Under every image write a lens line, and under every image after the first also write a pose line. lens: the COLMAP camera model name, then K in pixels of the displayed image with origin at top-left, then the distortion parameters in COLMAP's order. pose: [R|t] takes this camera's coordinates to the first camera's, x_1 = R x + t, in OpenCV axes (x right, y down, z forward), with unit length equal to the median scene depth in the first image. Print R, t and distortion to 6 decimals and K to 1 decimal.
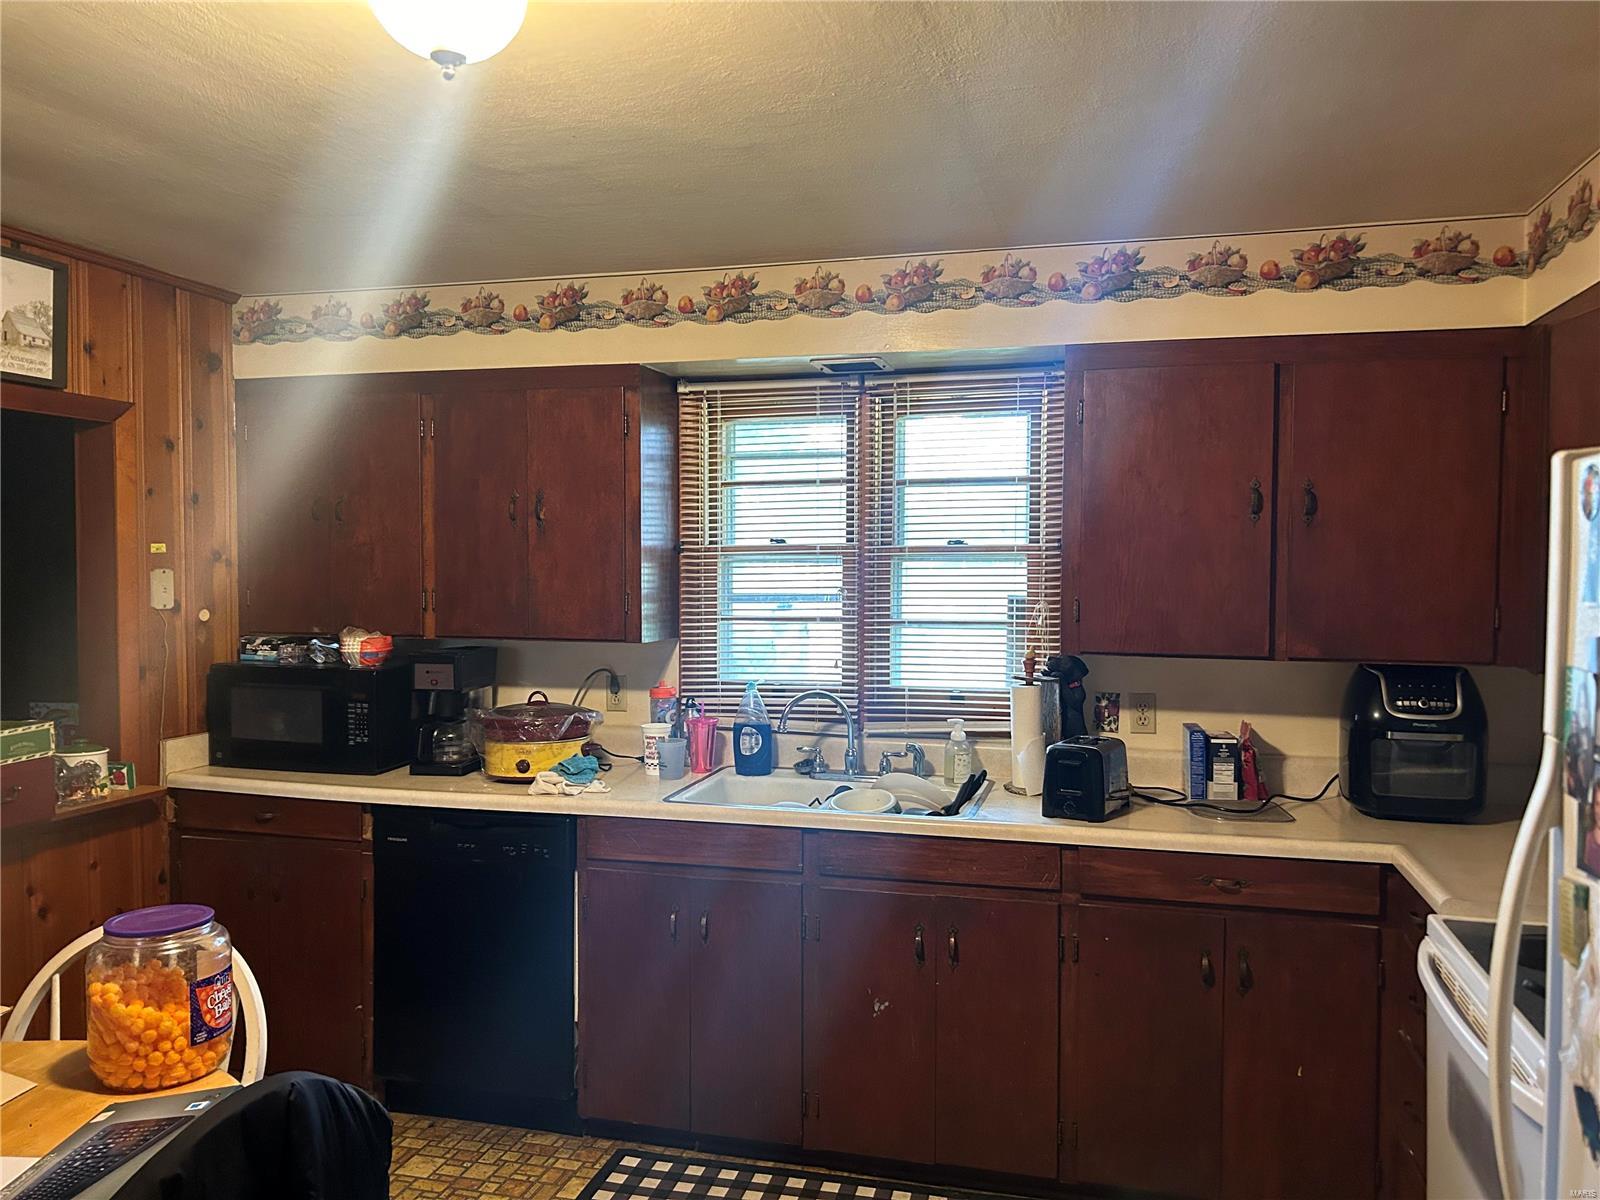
lens RADIAL K [[1177.8, 0, 800.6], [0, 1177.8, 590.3], [0, 0, 1]] dist [0.039266, -0.041991]
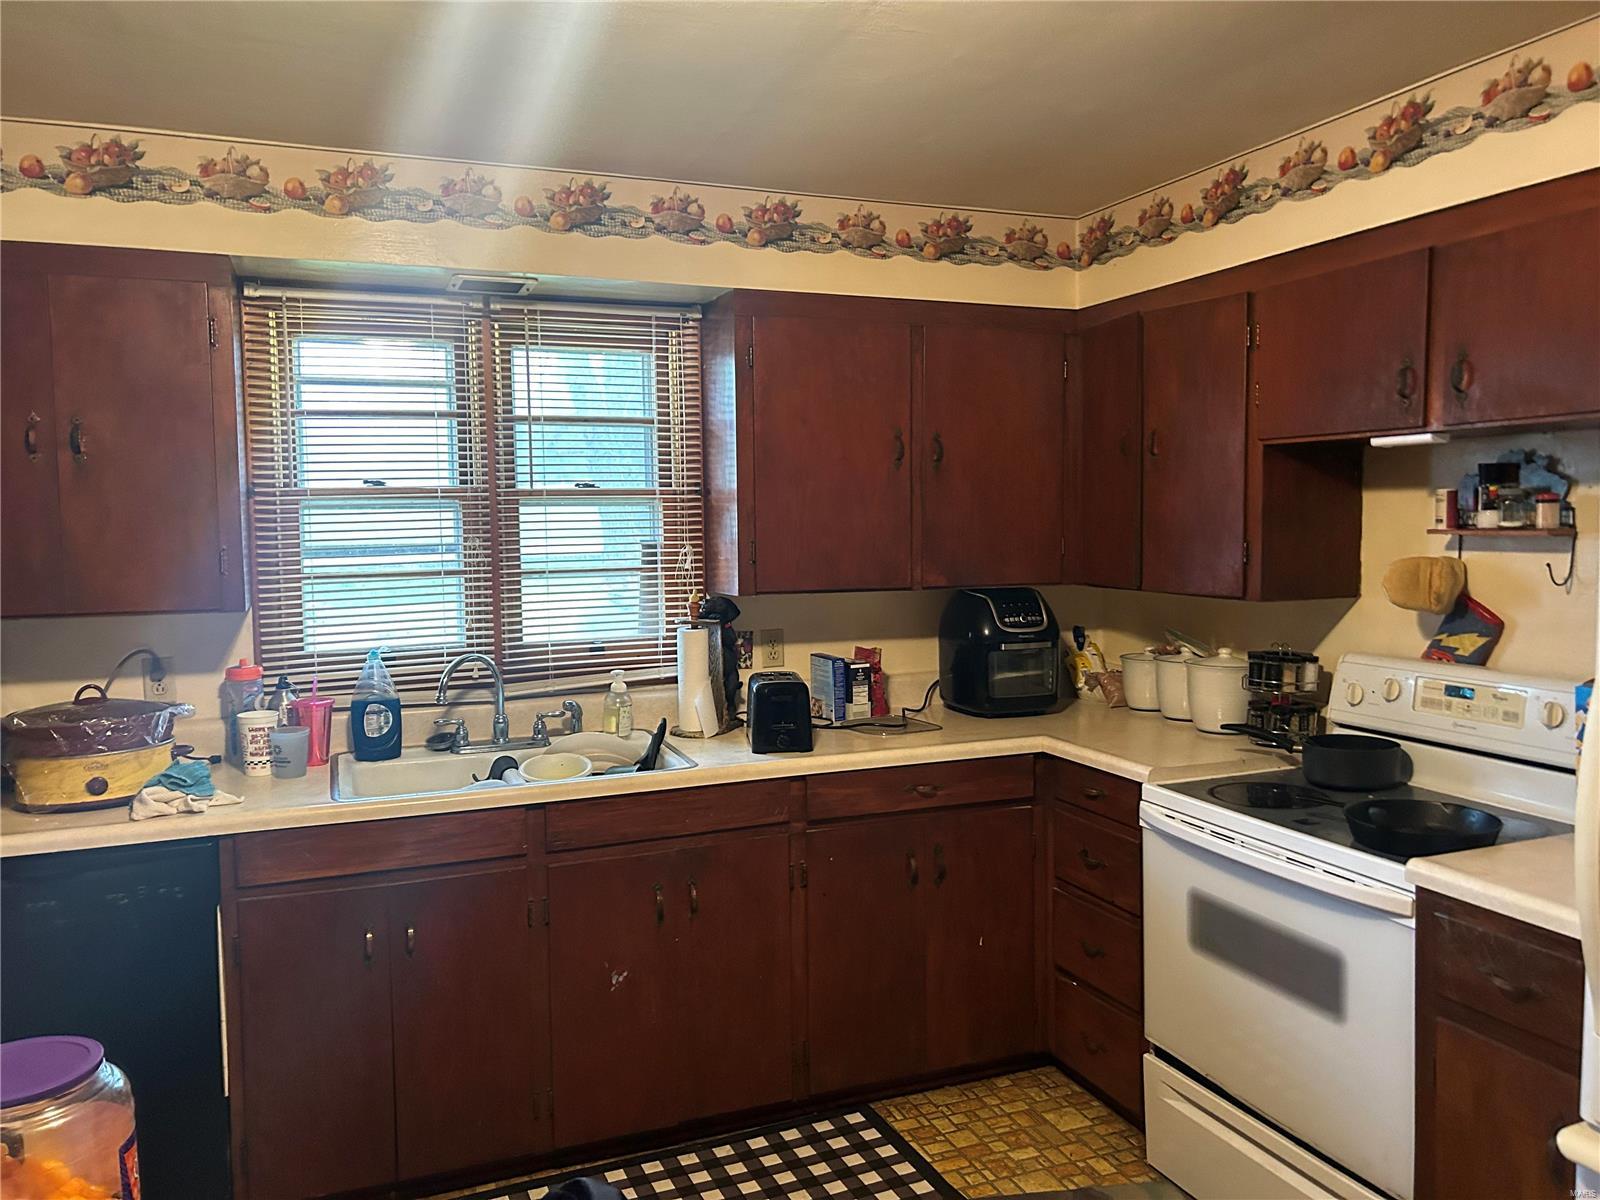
lens RADIAL K [[1255.9, 0, 801.7], [0, 1255.9, 576.5], [0, 0, 1]] dist [0.071944, -0.102725]
pose [[0.799048, -0.044559, 0.599614, -0.355568], [0.025429, 0.998862, 0.040341, -0.004006], [-0.600729, -0.016987, 0.799272, 0.096817]]
